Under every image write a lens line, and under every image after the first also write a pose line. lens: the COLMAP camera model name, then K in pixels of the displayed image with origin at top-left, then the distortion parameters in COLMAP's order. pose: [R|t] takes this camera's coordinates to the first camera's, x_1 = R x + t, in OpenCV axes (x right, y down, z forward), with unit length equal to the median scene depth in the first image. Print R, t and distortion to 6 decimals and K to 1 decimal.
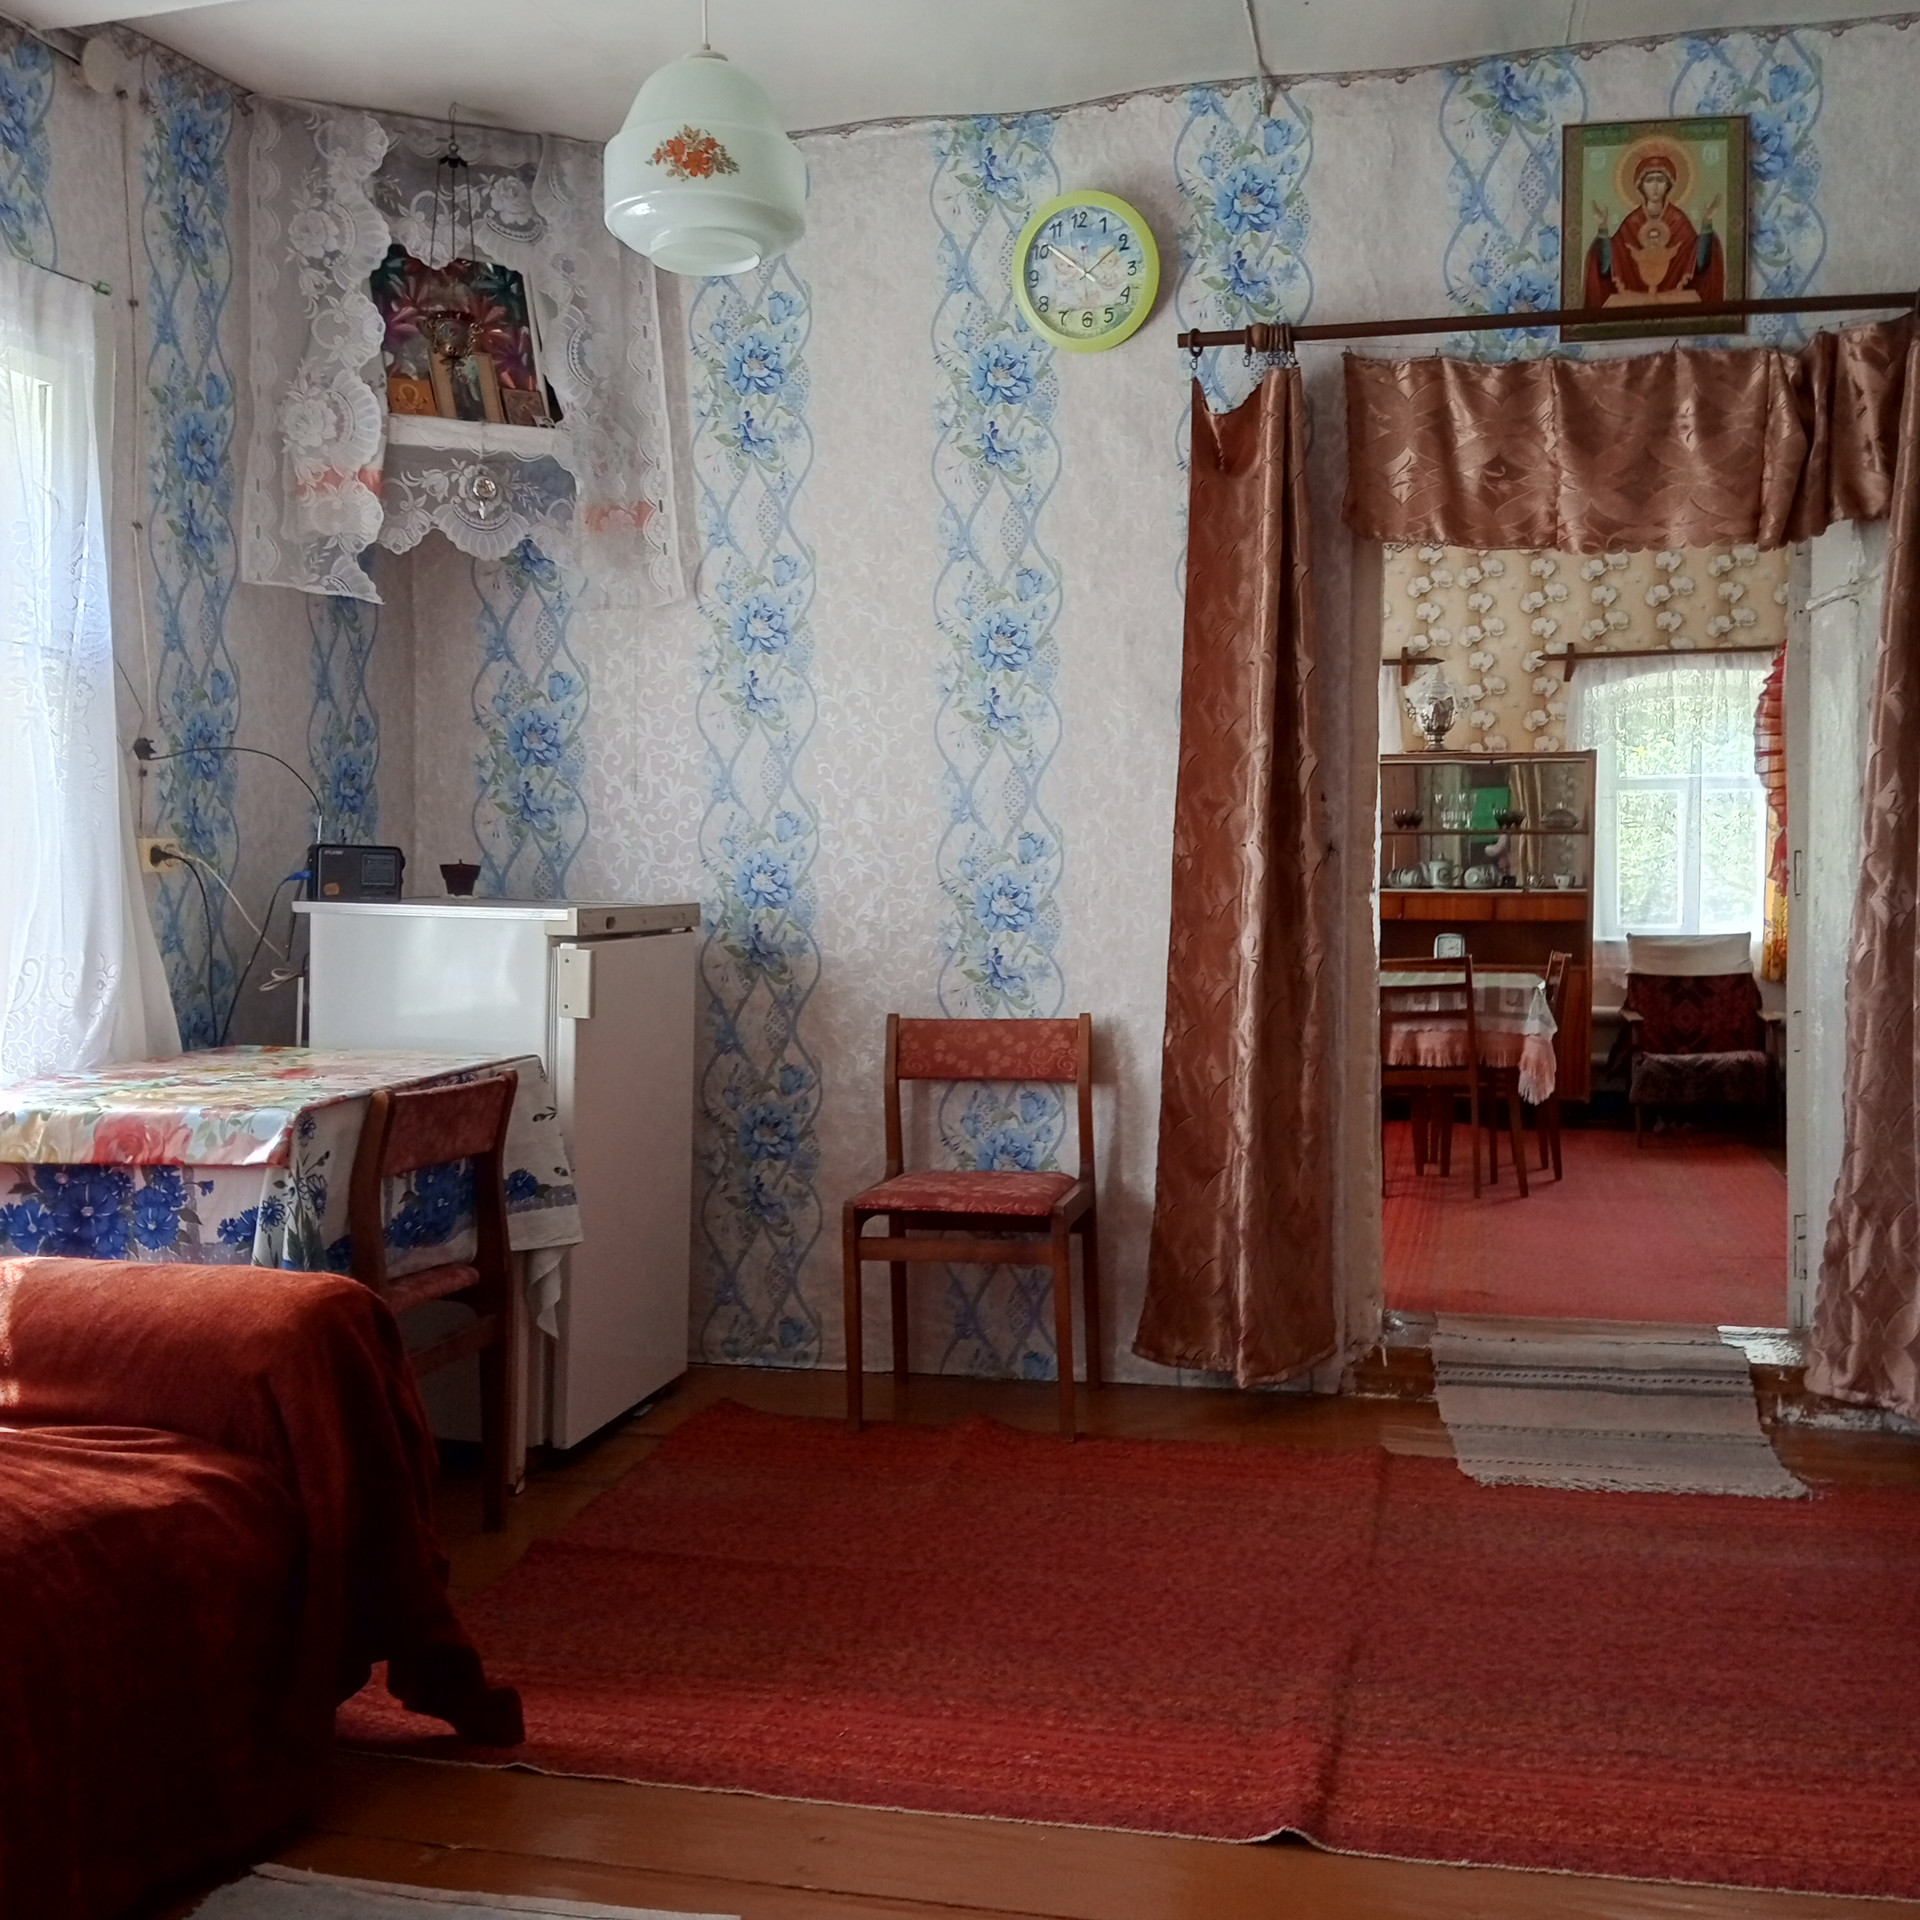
lens RADIAL K [[2068.5, 0, 960.0], [0, 2068.5, 960.0], [0, 0, 1]] dist [0.142386, -0.312026]
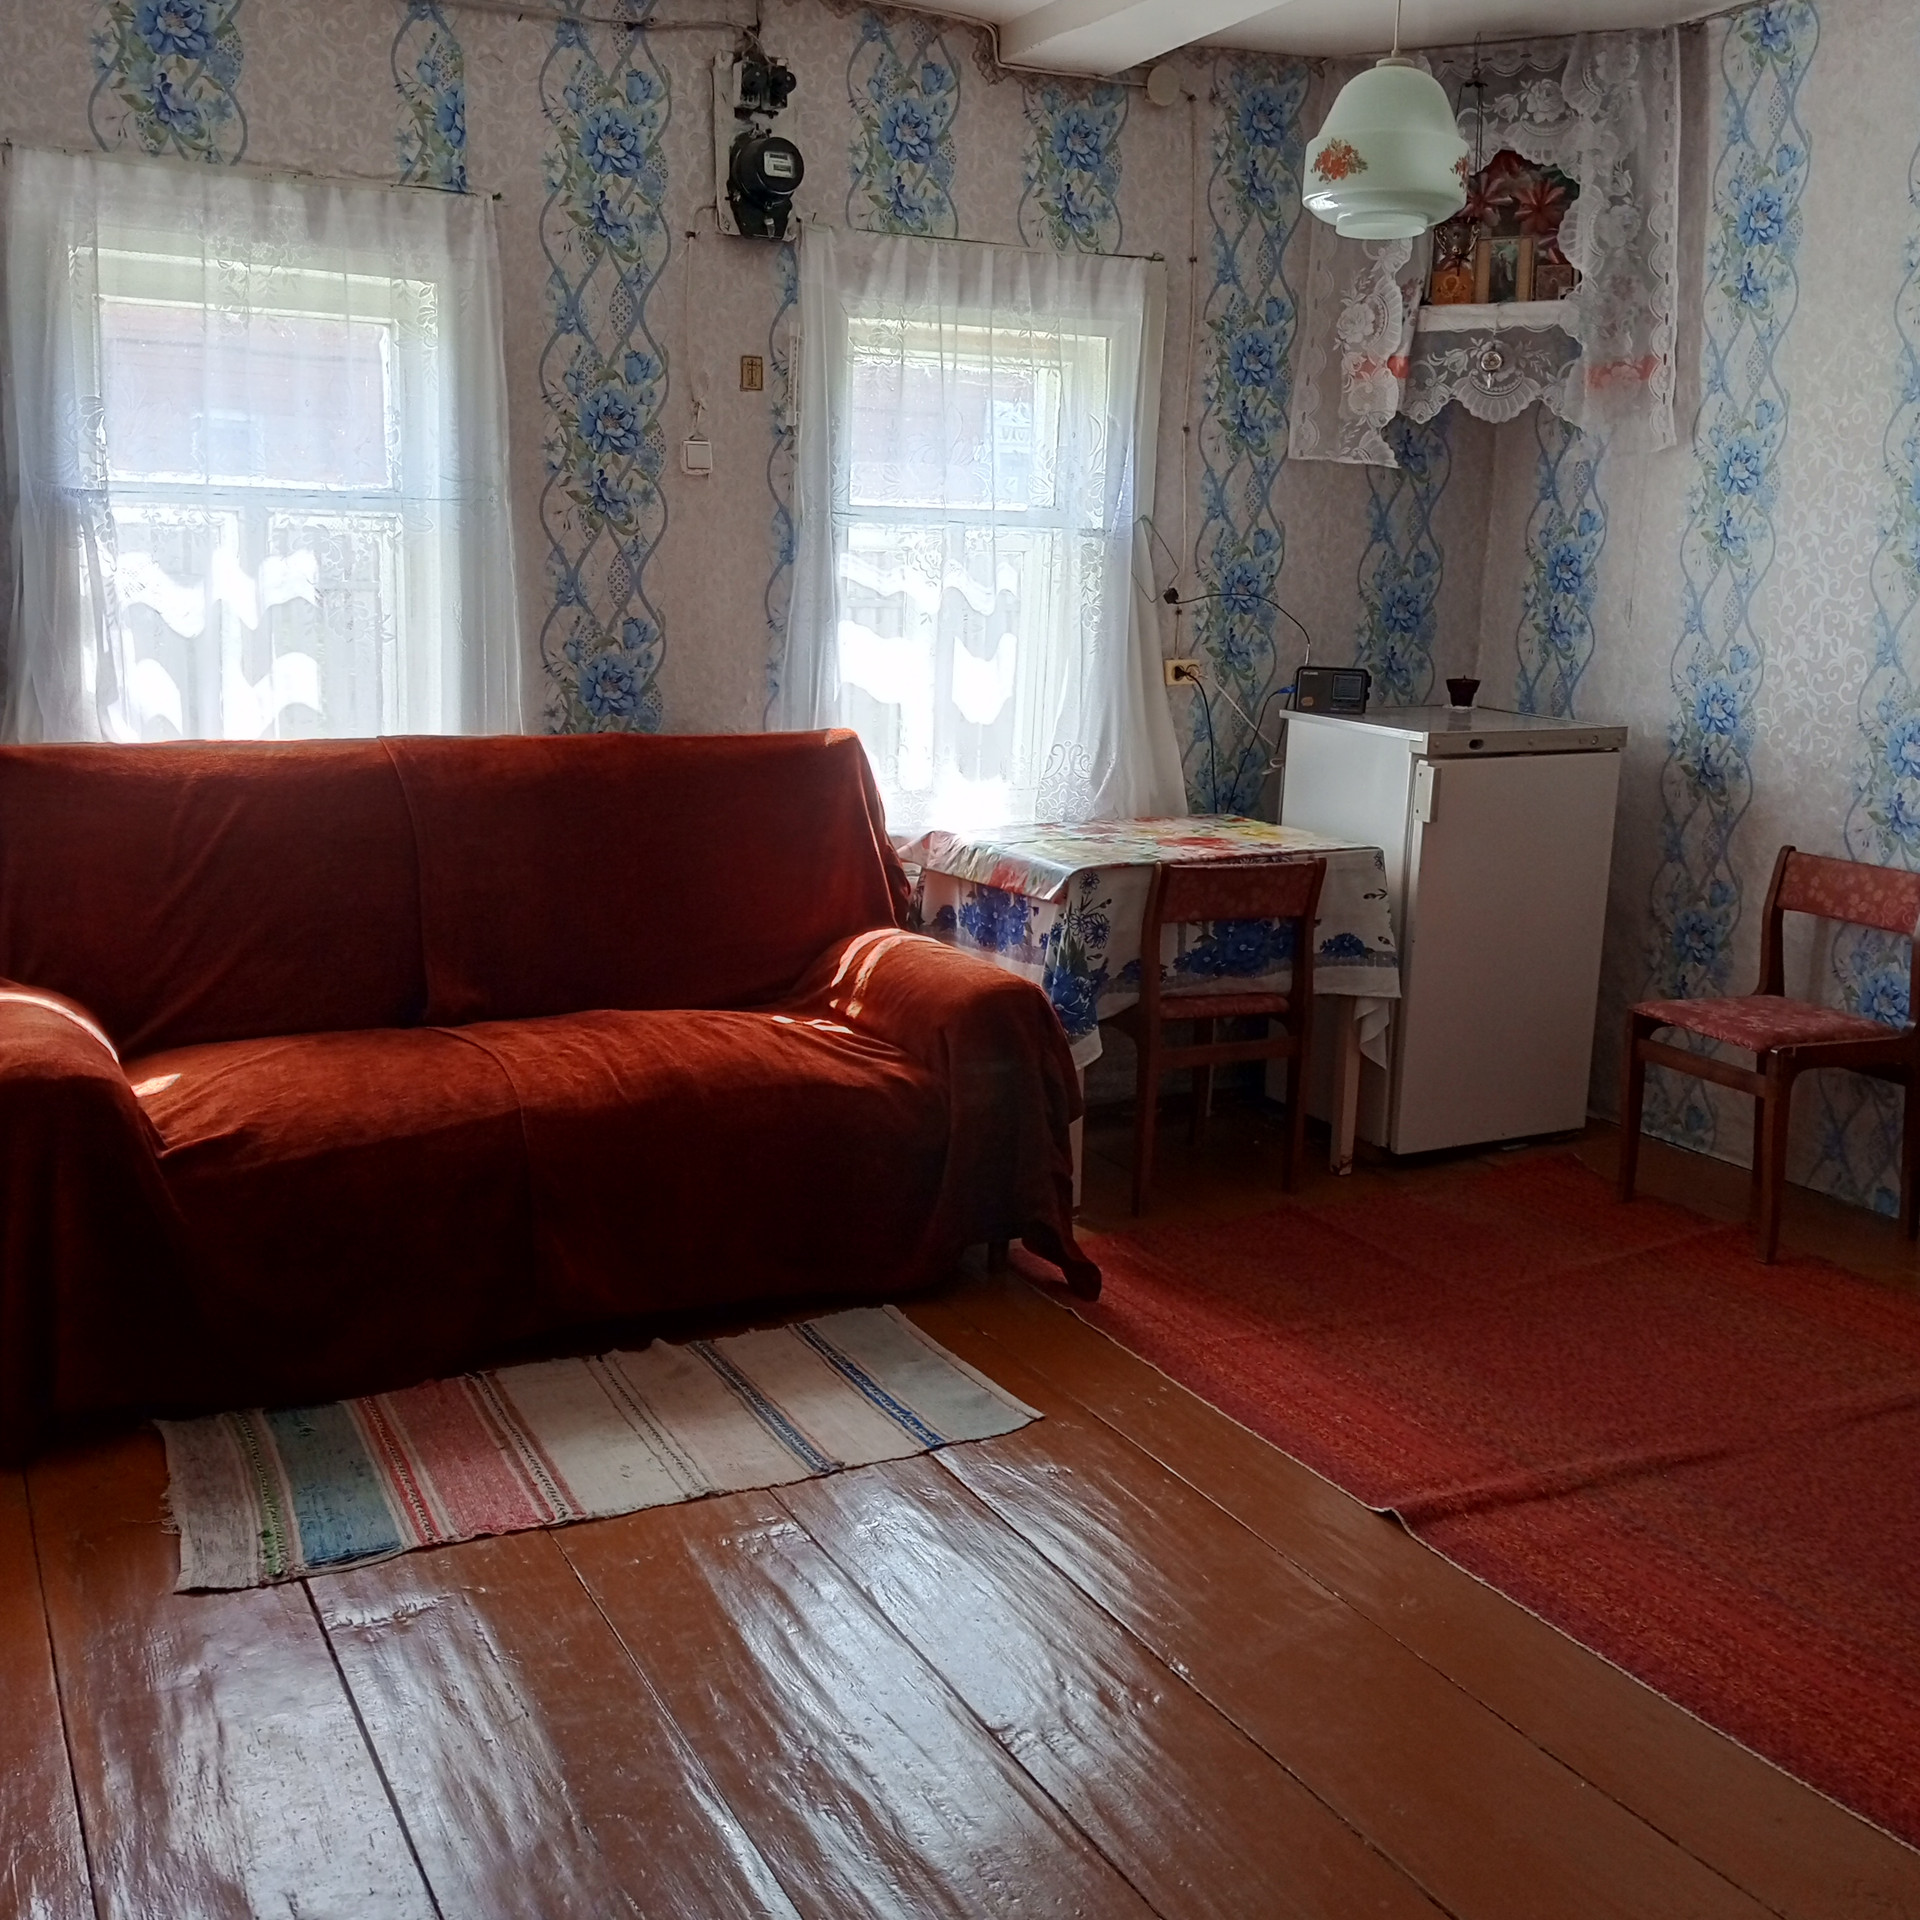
lens RADIAL K [[2064.6, 0, 960.7], [0, 2064.6, 969.7], [0, 0, 1]] dist [0.178701, -0.417926]
pose [[0.643058, 0.168098, -0.747141, 0.535123], [-0.055356, 0.983263, 0.173579, -0.078561], [0.763814, -0.070262, 0.641601, -0.015748]]
